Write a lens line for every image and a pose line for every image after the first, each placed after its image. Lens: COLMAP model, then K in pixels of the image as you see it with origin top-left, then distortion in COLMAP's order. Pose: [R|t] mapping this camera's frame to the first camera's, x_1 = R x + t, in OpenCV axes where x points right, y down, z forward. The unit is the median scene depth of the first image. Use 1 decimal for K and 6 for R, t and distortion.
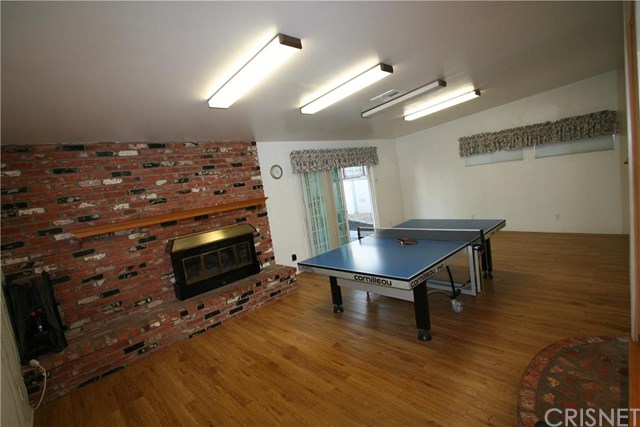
lens RADIAL K [[295.7, 0, 318.4], [0, 295.7, 210.4], [0, 0, 1]] dist [-0.025245, 0.007170]
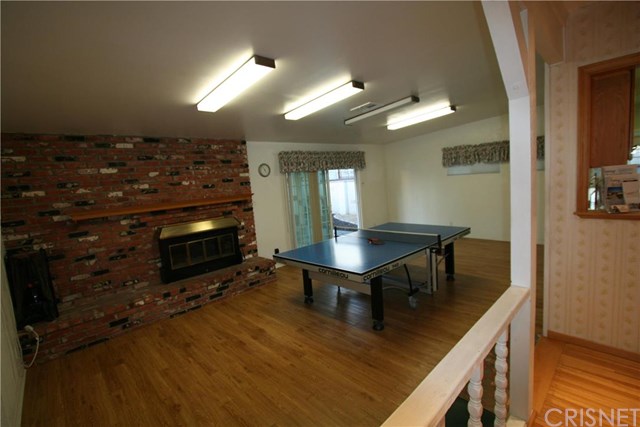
lens RADIAL K [[295.7, 0, 318.4], [0, 295.7, 210.4], [0, 0, 1]] dist [-0.025245, 0.007170]
pose [[0.998210, 0.059696, 0.003763, 0.081458], [-0.059710, 0.998208, 0.003904, -0.002482], [-0.003523, -0.004122, 0.999985, -0.094044]]
